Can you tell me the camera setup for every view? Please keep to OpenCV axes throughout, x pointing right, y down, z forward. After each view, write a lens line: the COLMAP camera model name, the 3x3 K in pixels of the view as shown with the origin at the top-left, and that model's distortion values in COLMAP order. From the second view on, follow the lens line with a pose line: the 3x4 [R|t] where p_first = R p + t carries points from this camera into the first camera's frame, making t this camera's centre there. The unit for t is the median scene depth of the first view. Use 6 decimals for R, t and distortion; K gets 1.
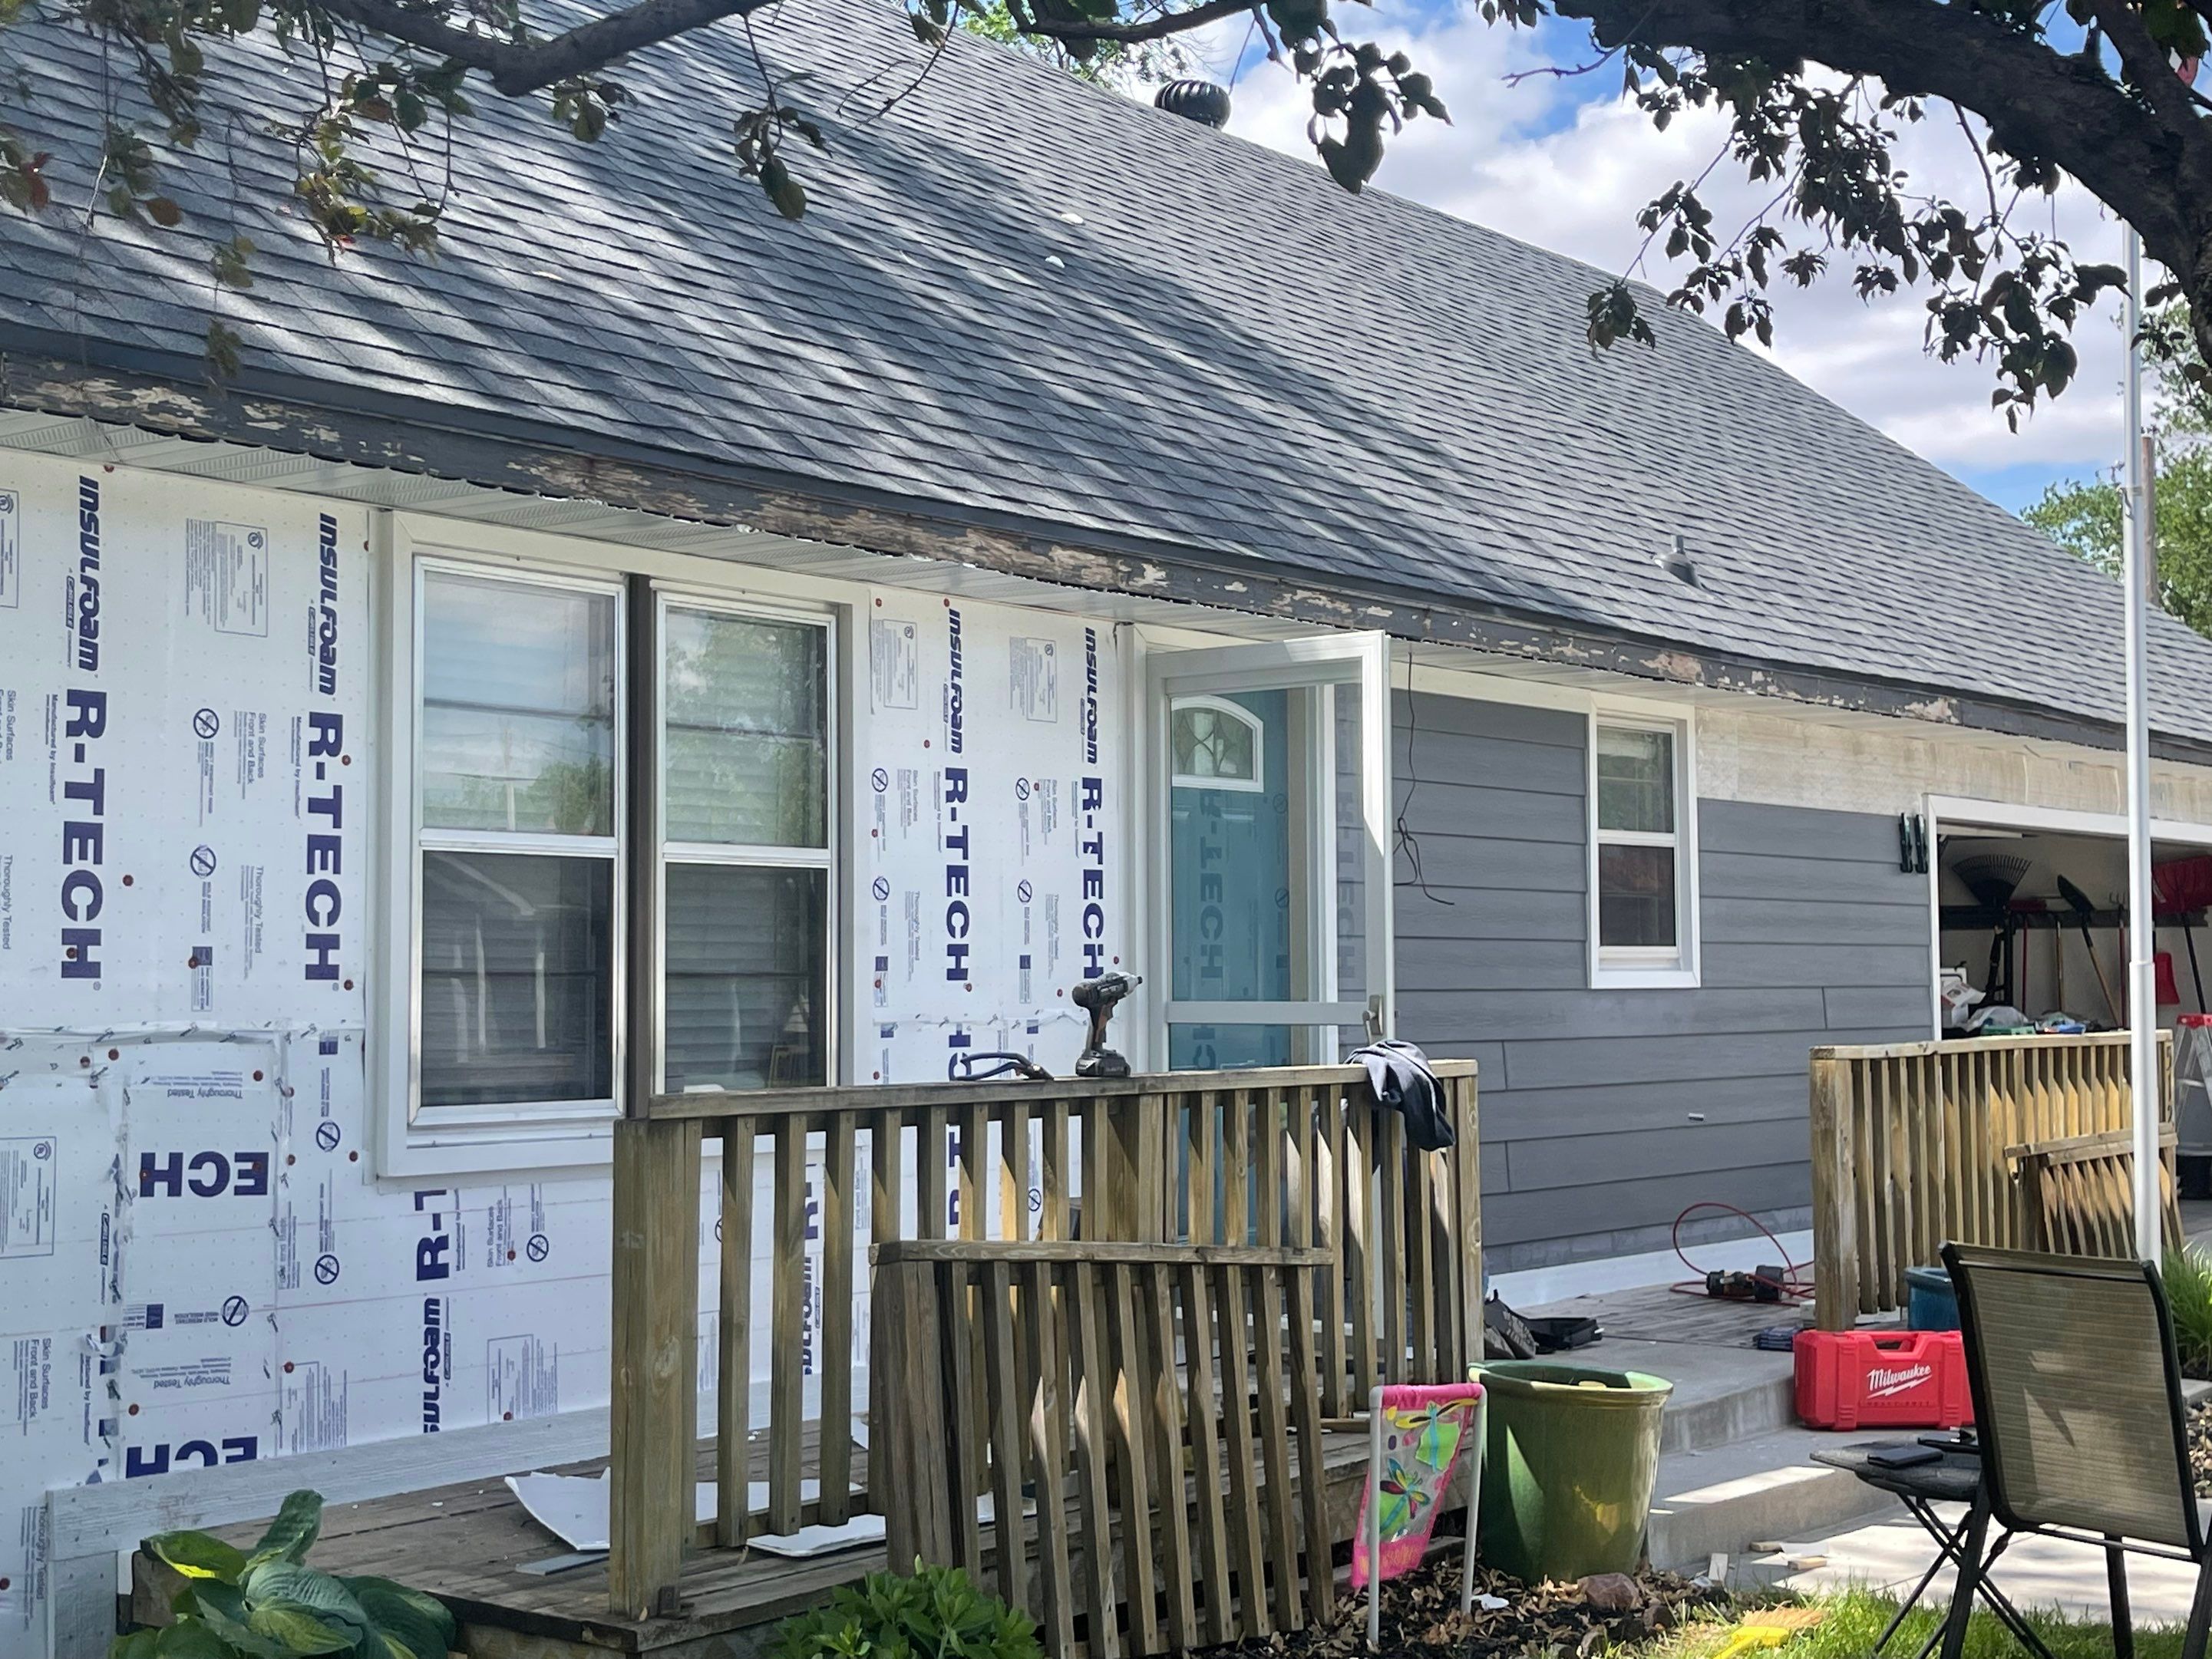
lens RADIAL K [[3016.3, 0, 1103.2], [0, 3016.3, 843.5], [0, 0, 1]] dist [0.095712, 0.000000]
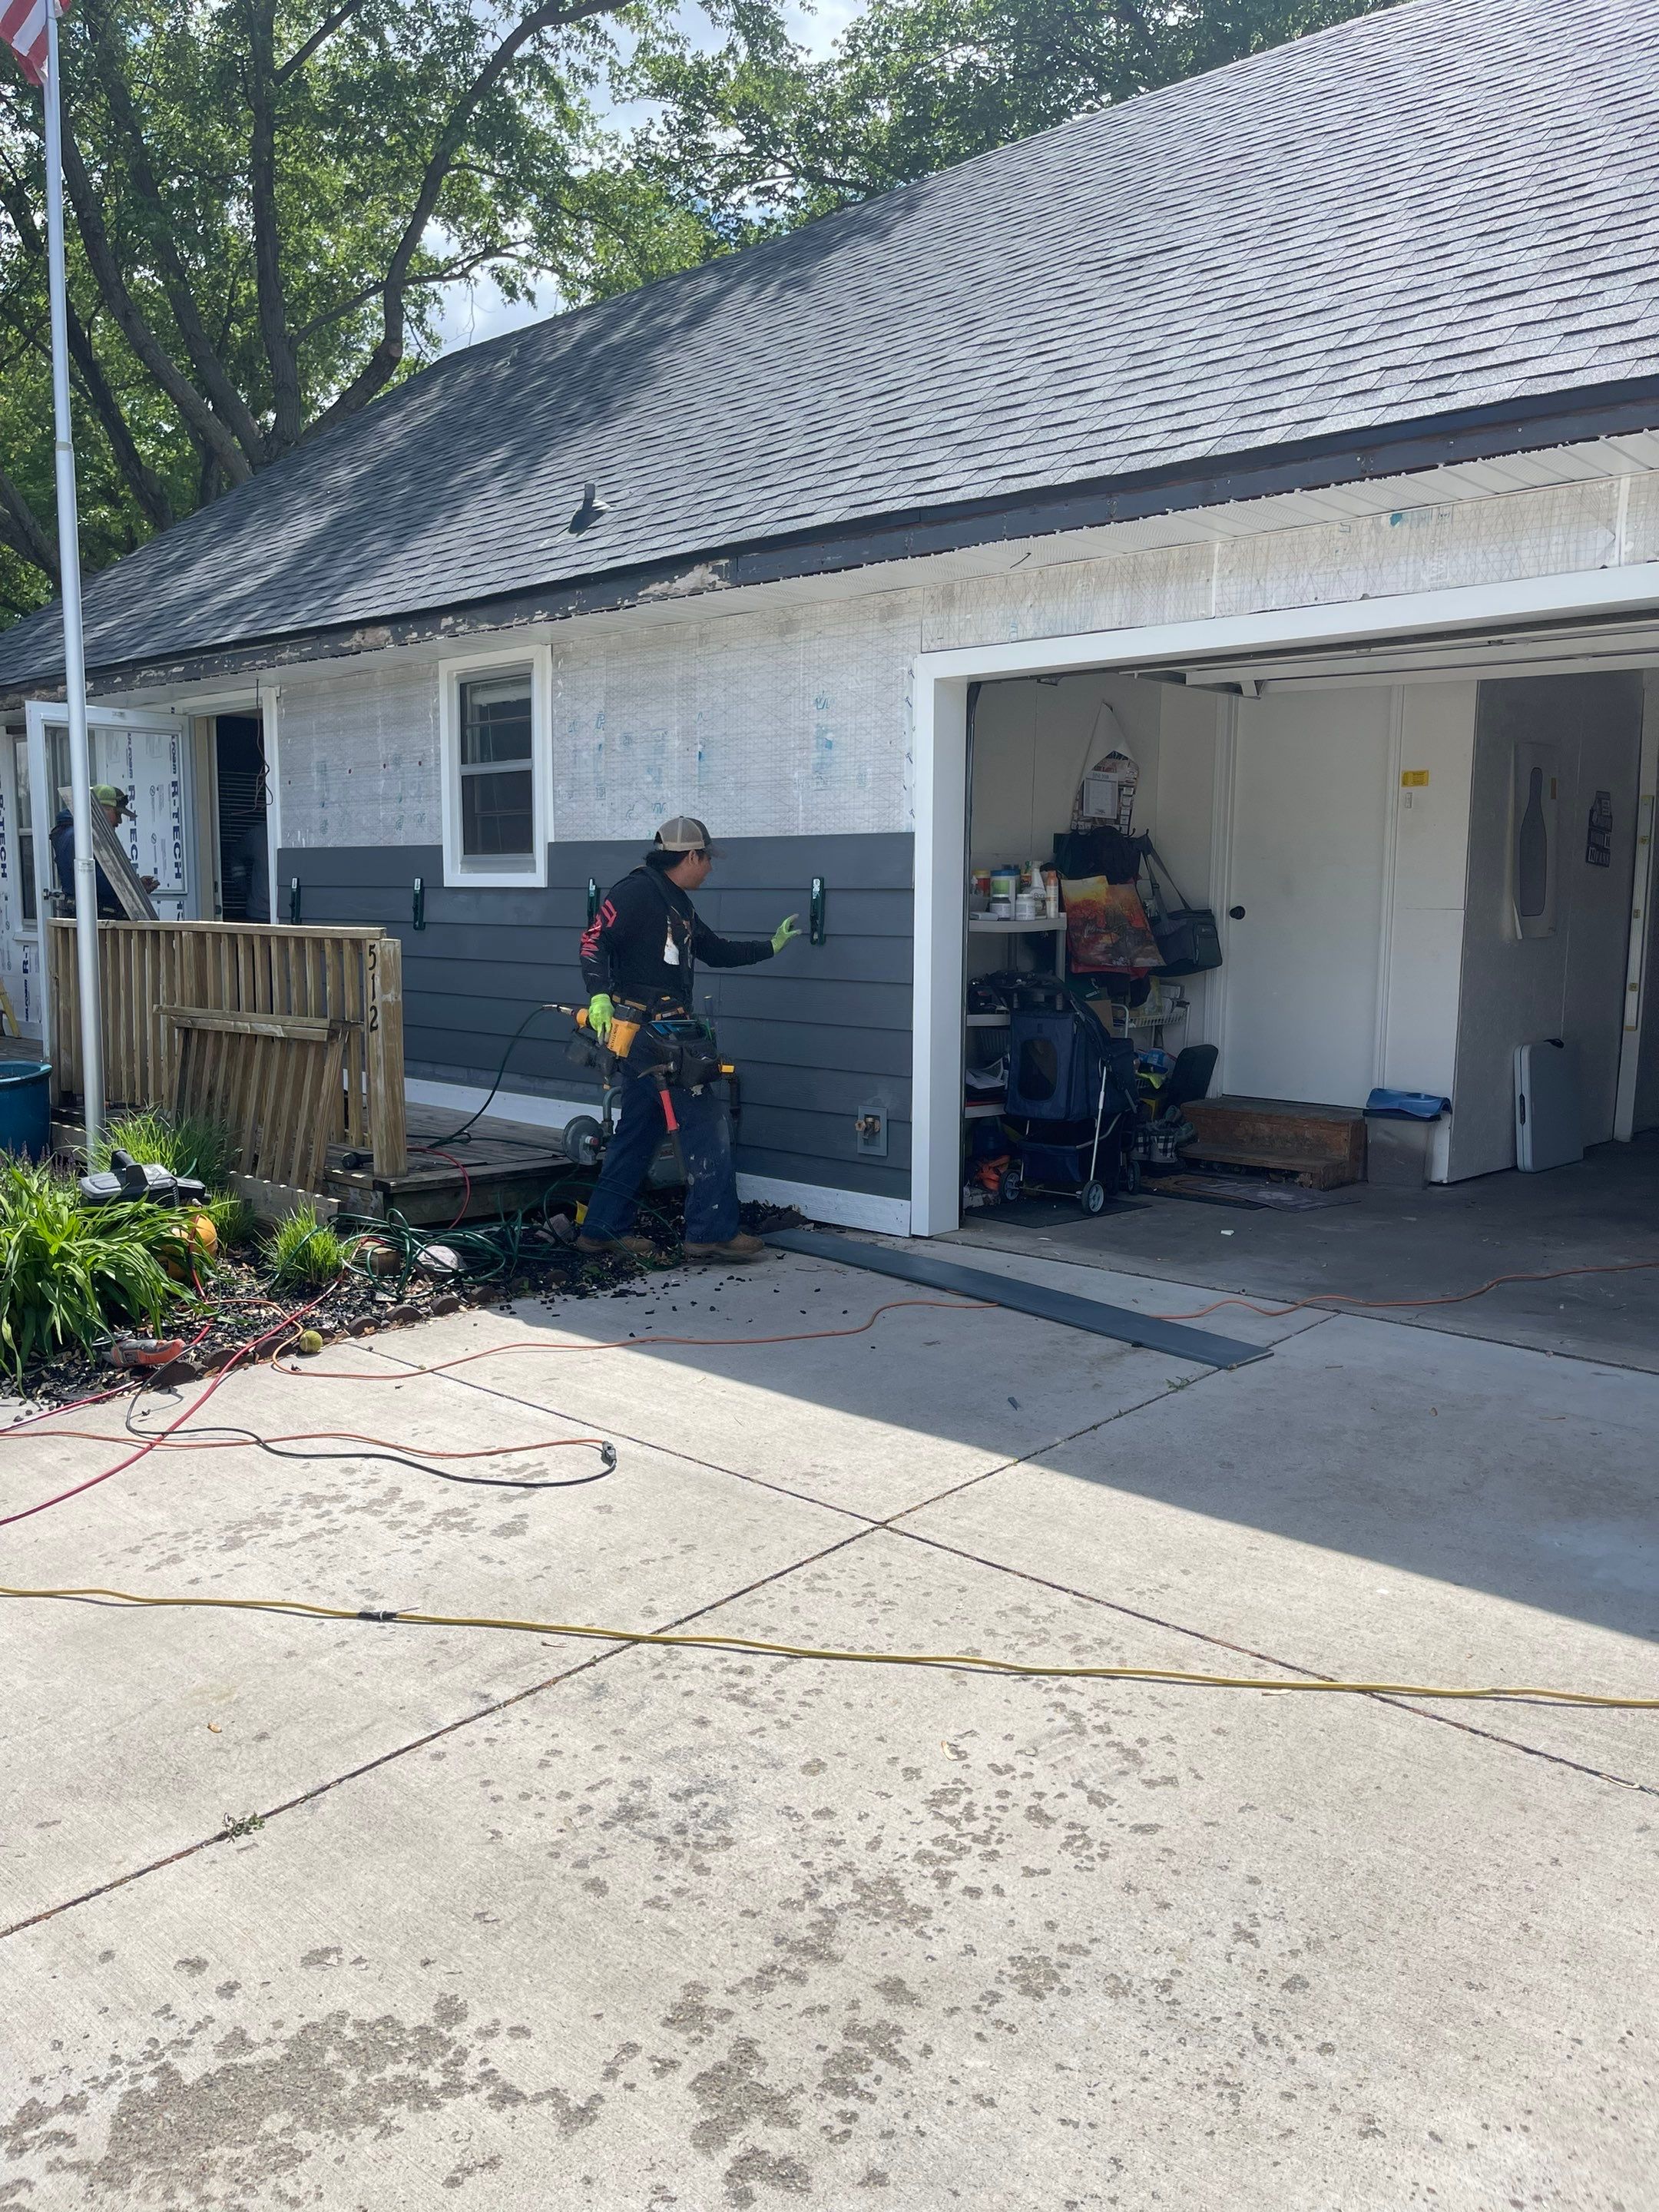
lens RADIAL K [[1668.5, 0, 818.4], [0, 1668.5, 1109.9], [0, 0, 1]] dist [0.075483, -0.093635]
pose [[-0.090600, 0.122365, -0.988341, 1.257294], [0.032860, 0.992250, 0.119836, 0.087124], [0.995345, -0.021620, -0.093918, 1.718637]]
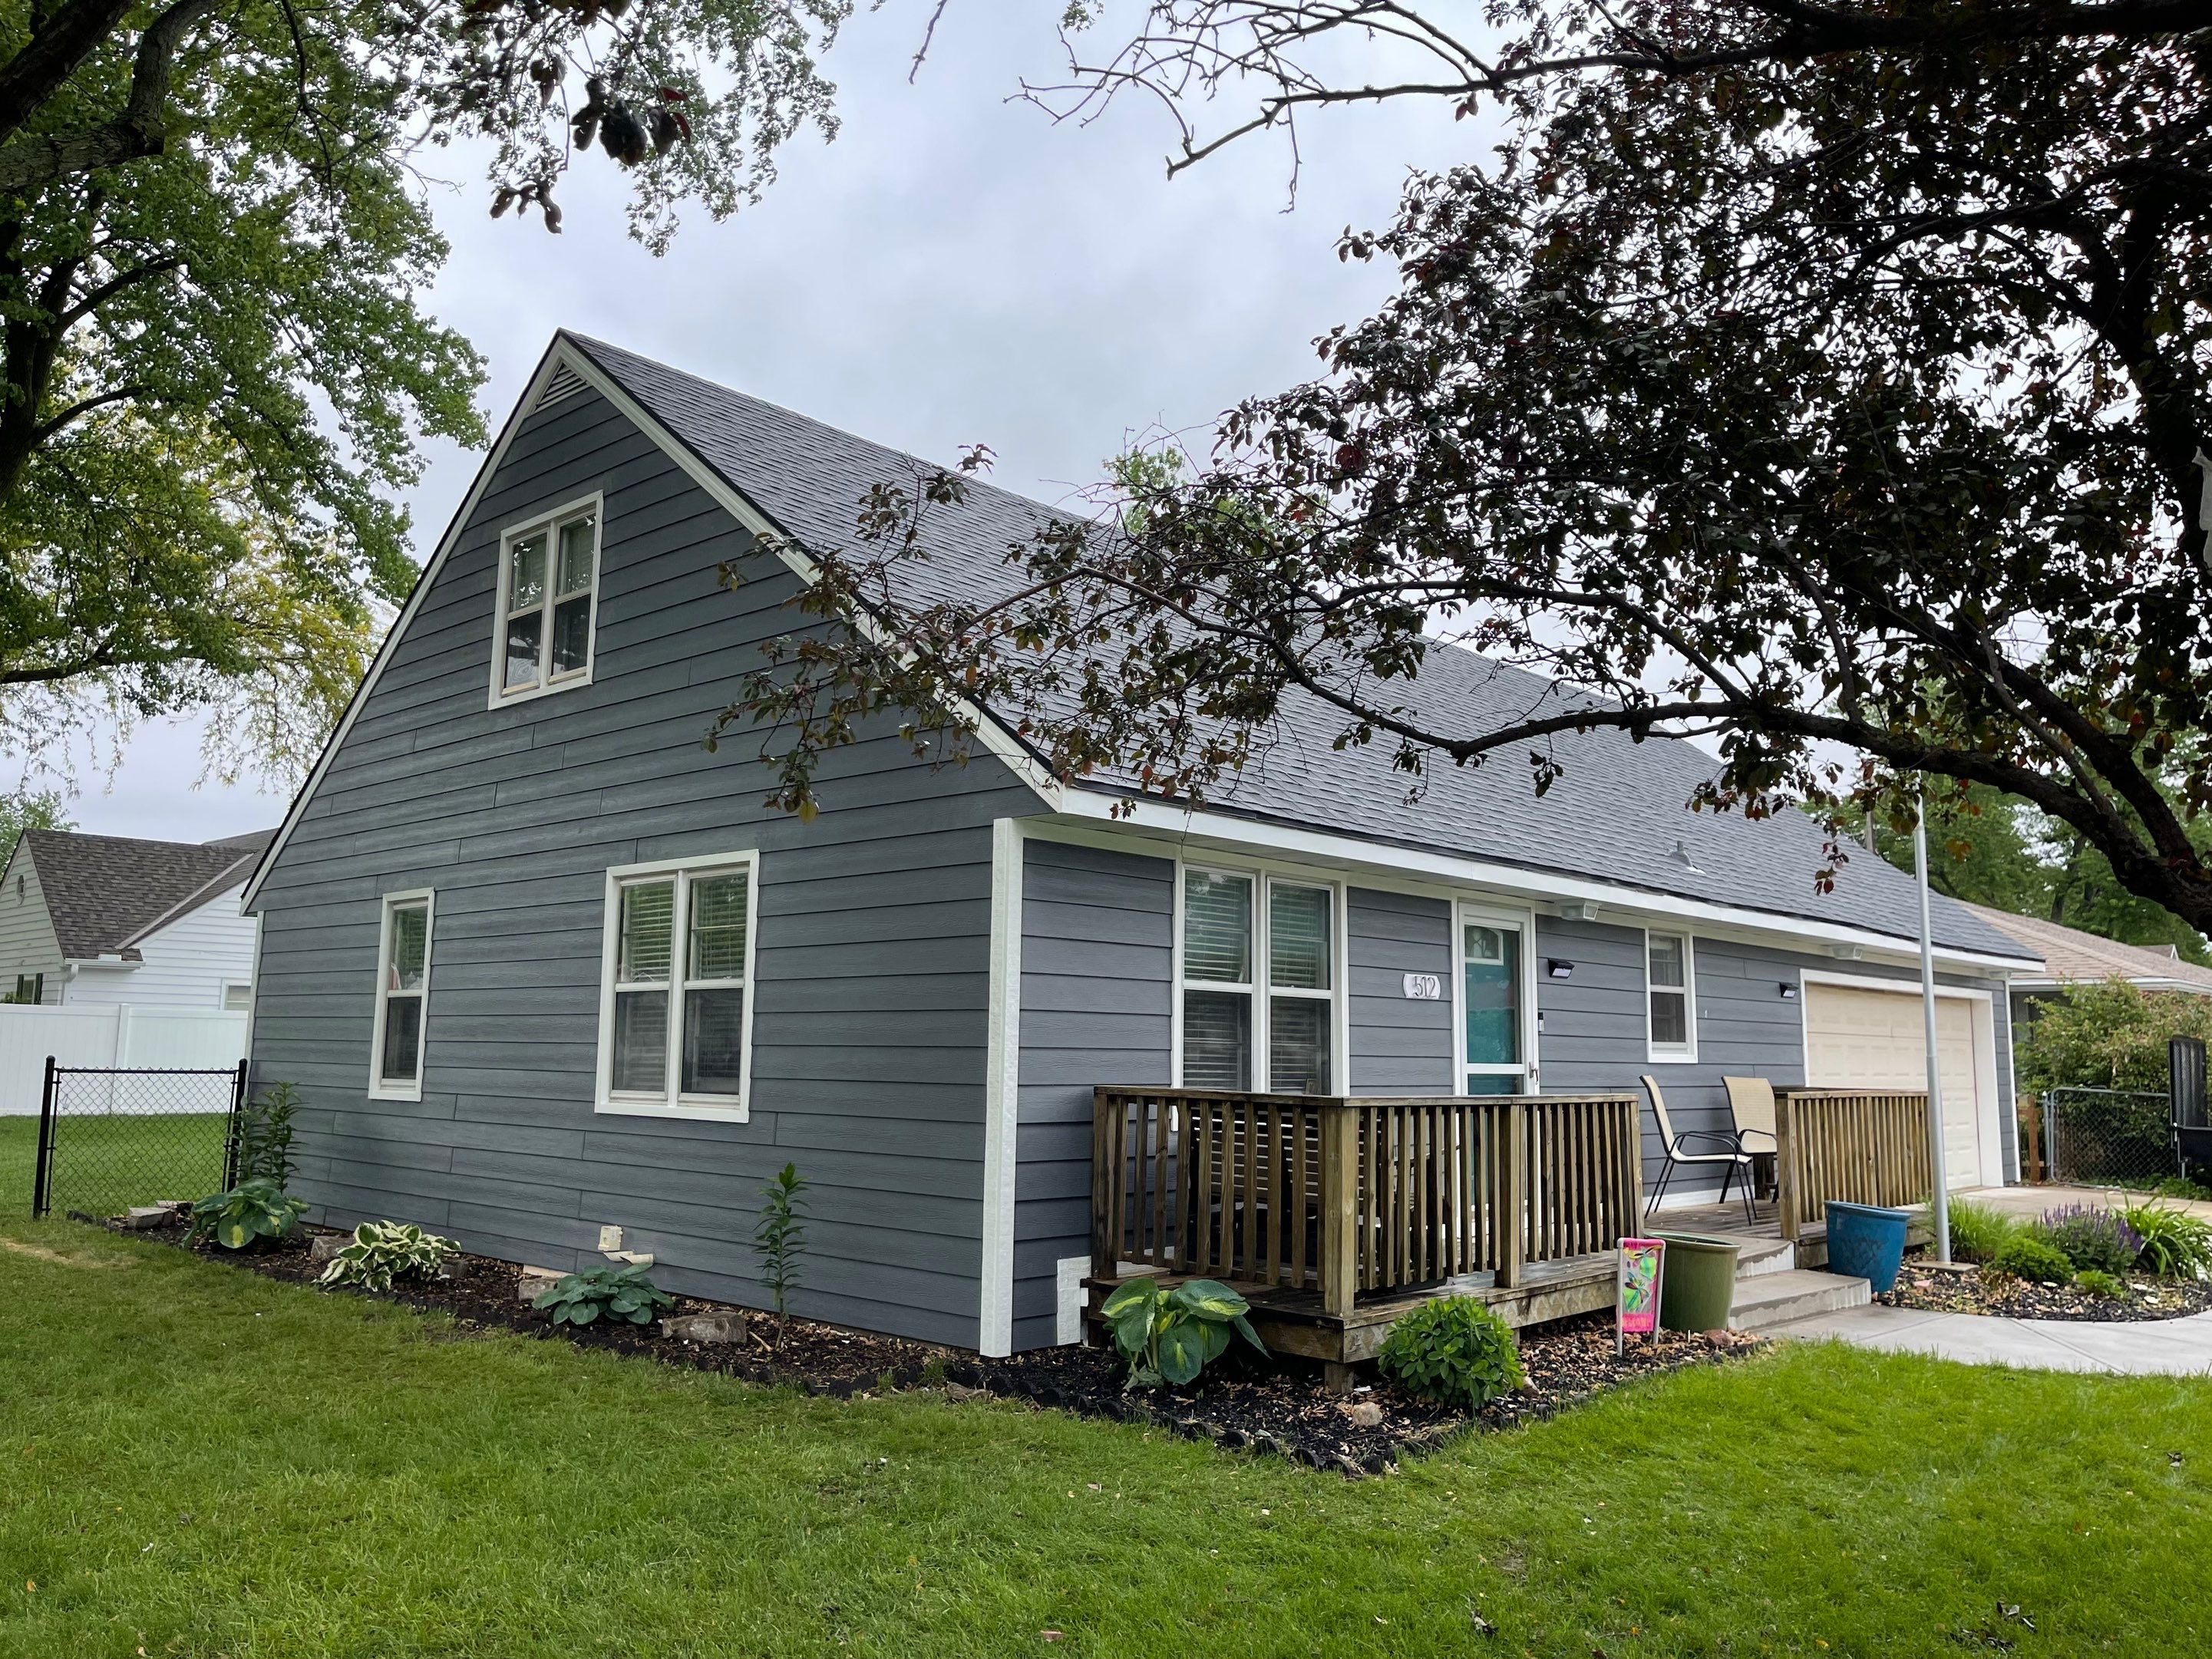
lens RADIAL K [[1668.3, 0, 1105.0], [0, 1668.3, 812.4], [0, 0, 1]] dist [0.075483, -0.093635]
pose [[0.996255, 0.008647, -0.086027, -0.153017], [-0.016775, 0.995410, -0.094225, -0.010196], [0.084817, 0.095315, 0.991827, -0.254335]]
